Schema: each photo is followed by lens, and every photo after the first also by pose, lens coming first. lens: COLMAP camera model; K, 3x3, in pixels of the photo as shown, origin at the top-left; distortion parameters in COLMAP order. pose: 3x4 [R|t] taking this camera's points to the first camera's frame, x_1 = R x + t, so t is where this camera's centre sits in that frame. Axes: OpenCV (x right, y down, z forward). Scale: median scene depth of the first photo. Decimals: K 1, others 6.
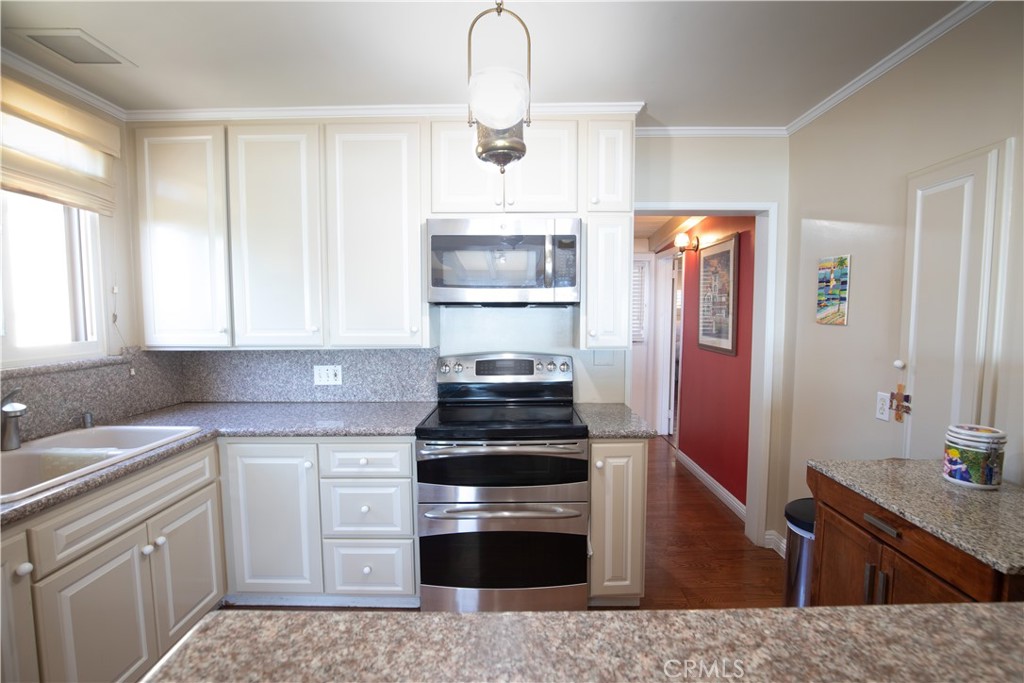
lens RADIAL K [[468.0, 0, 512.0], [0, 468.0, 341.5], [0, 0, 1]] dist [-0.005117, -0.000252]
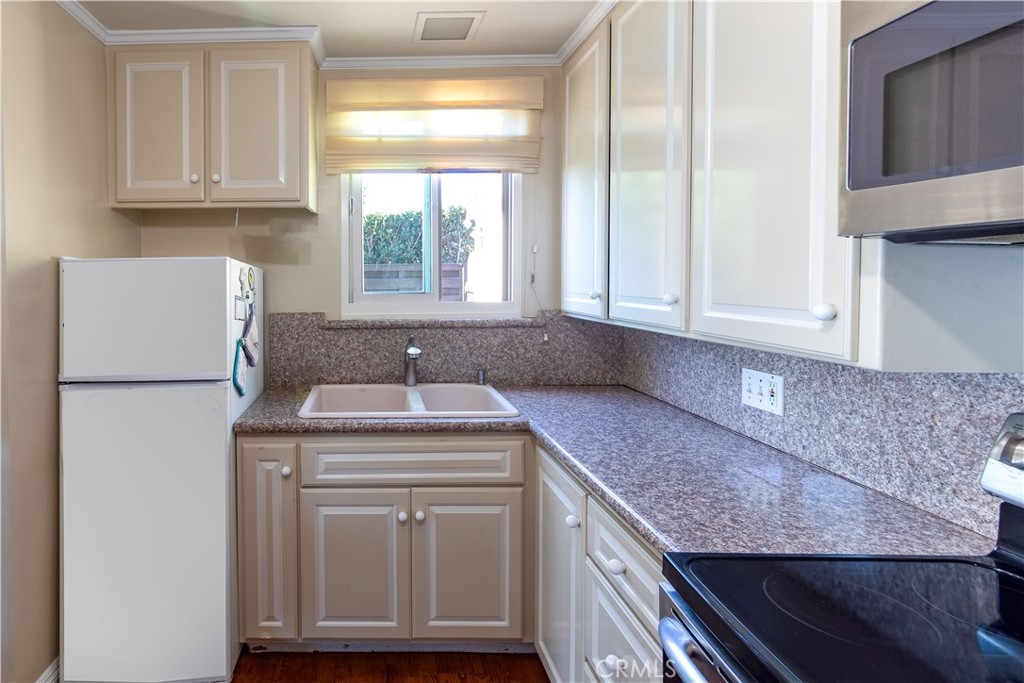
lens RADIAL K [[568.3, 0, 511.7], [0, 568.3, 288.6], [0, 0, 1]] dist [-0.000935, 0.000245]
pose [[0.002836, 0.019956, -0.999797, 0.304130], [-0.057485, 0.998151, 0.019760, -0.049146], [0.998342, 0.057417, 0.003978, 0.923657]]
